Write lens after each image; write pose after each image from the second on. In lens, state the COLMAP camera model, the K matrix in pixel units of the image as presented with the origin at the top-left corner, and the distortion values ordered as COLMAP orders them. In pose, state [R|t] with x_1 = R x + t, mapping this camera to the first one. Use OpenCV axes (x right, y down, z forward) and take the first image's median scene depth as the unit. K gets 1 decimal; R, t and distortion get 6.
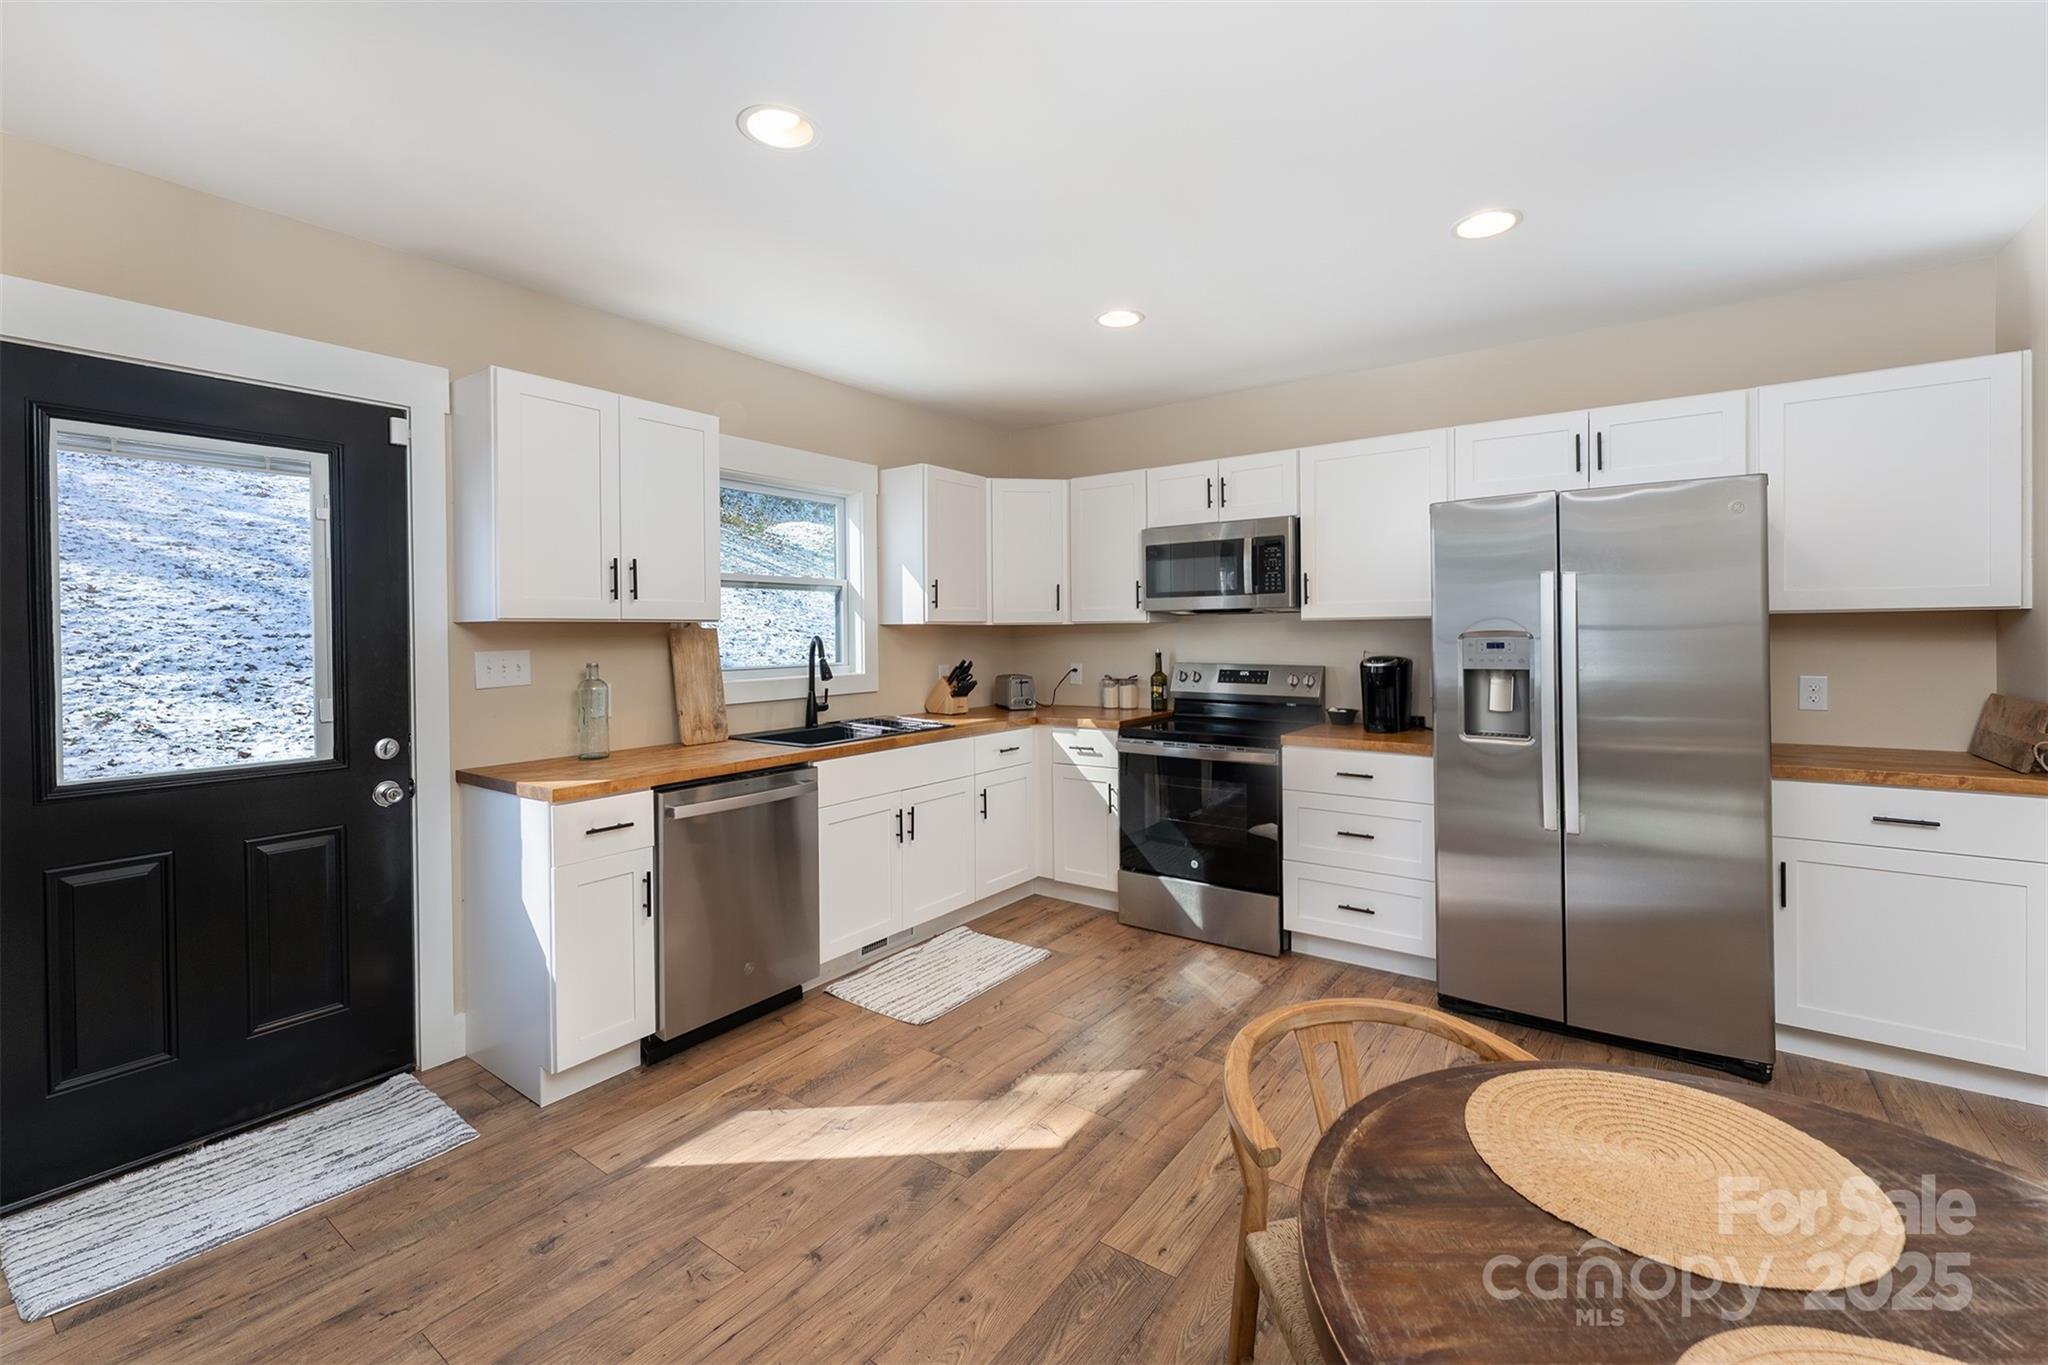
lens RADIAL K [[851.1, 0, 1050.7], [0, 851.1, 647.3], [0, 0, 1]] dist [0.001105, 0.000343]
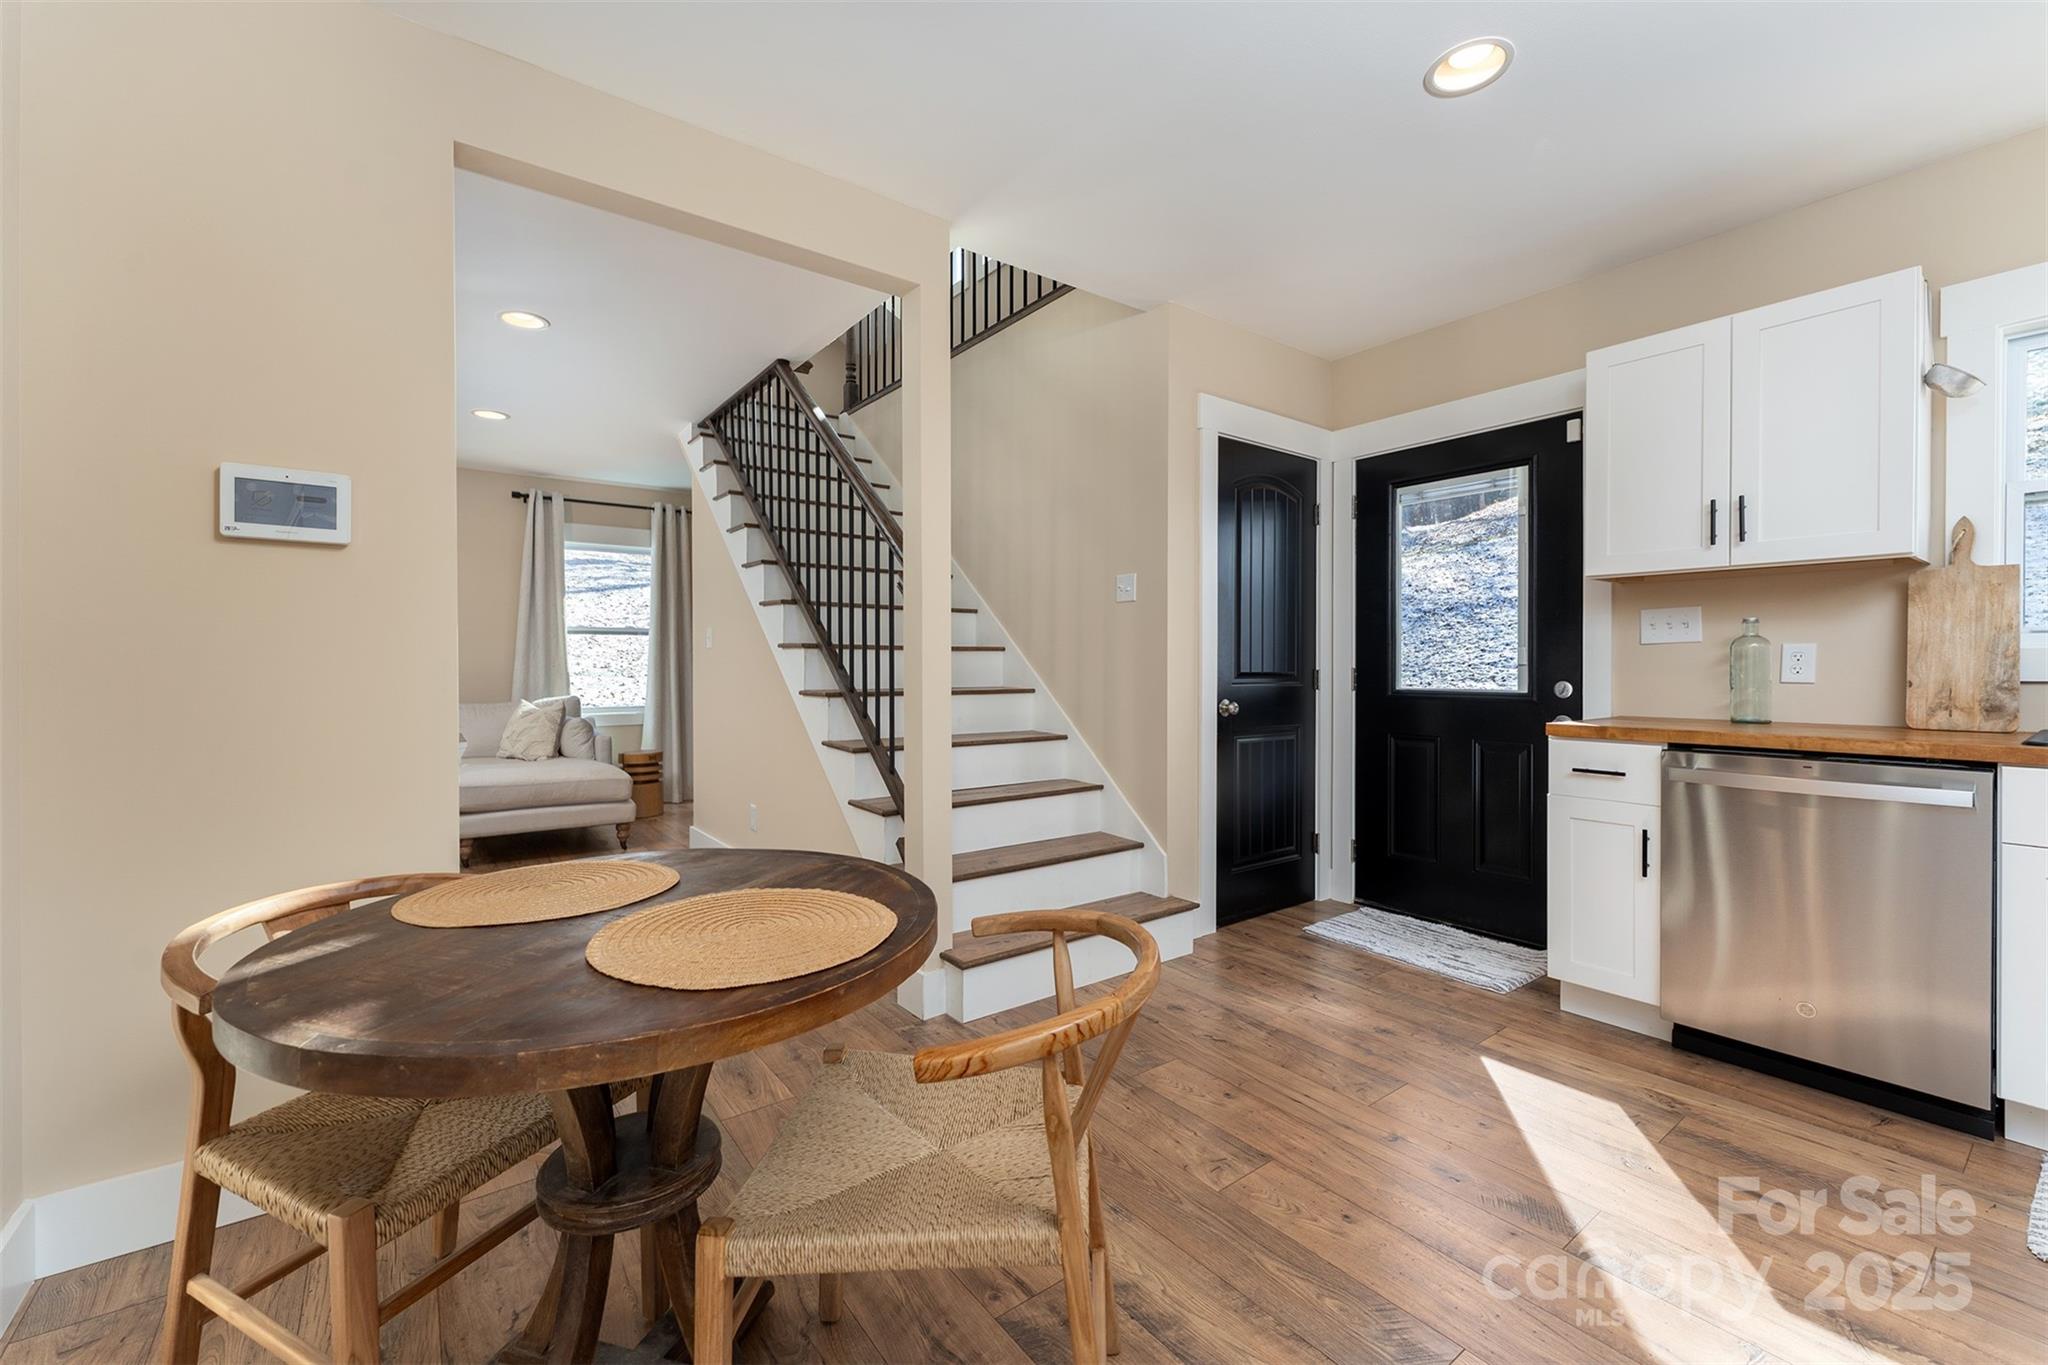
lens RADIAL K [[832.5, 0, 1029.8], [0, 832.5, 674.2], [0, 0, 1]] dist [-0.000235, 0.000156]
pose [[-0.299455, 0.021164, -0.953876, 0.686800], [-0.008186, 0.999660, 0.024750, 0.080791], [0.954075, 0.015220, -0.299180, 0.690259]]
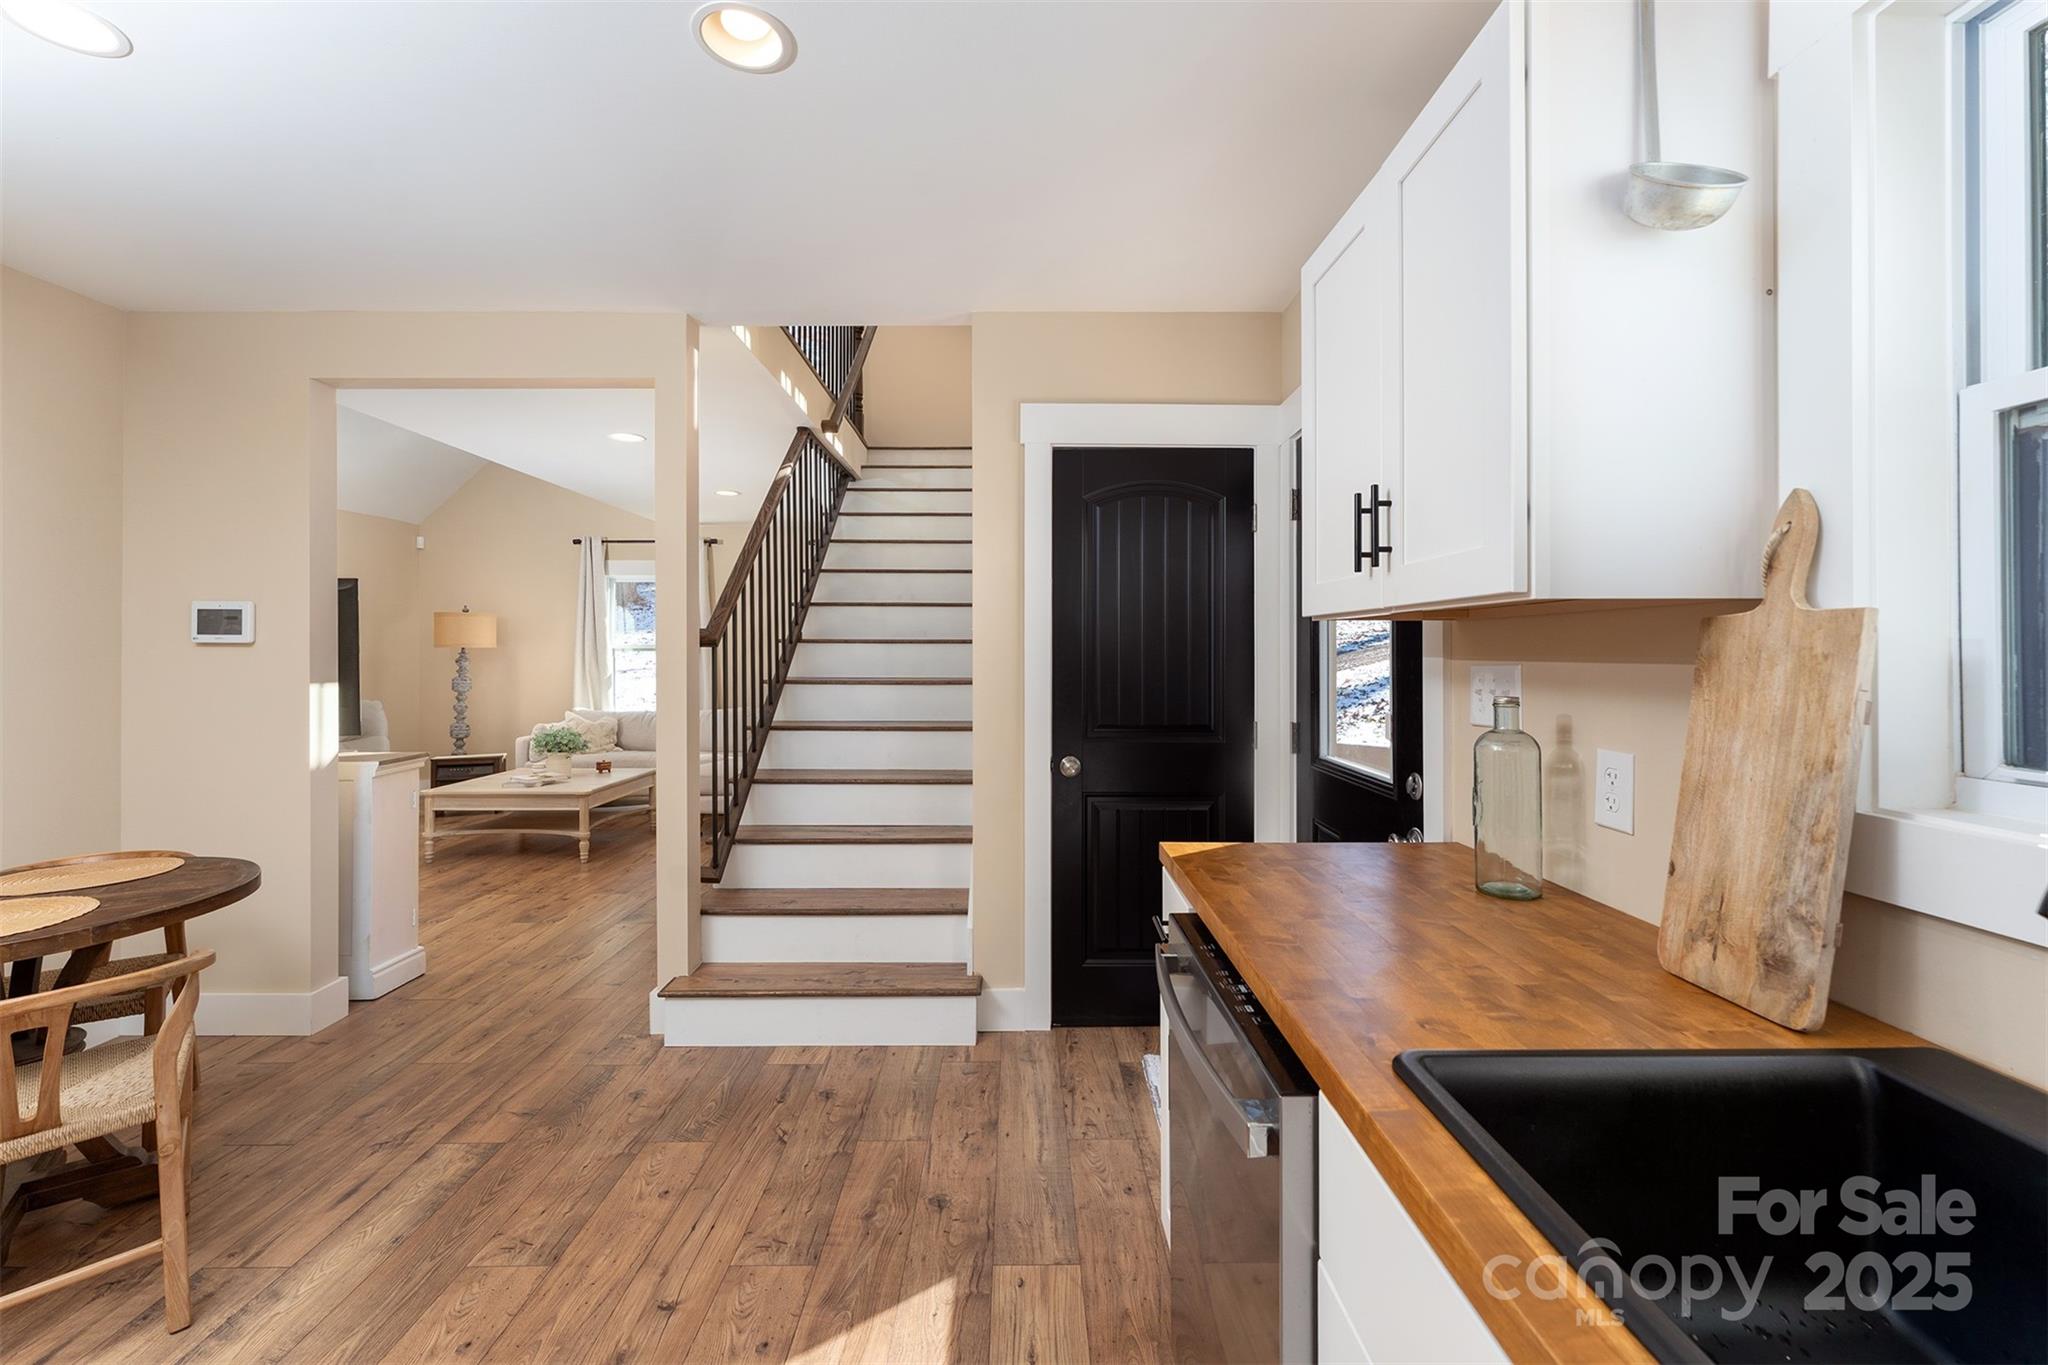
lens RADIAL K [[851.1, 0, 1050.7], [0, 851.1, 647.3], [0, 0, 1]] dist [0.001105, 0.000343]
pose [[-0.808414, 0.005855, -0.588585, -0.055393], [-0.000506, 0.999943, 0.010643, -0.018759], [0.588614, 0.008902, -0.808365, 1.596706]]
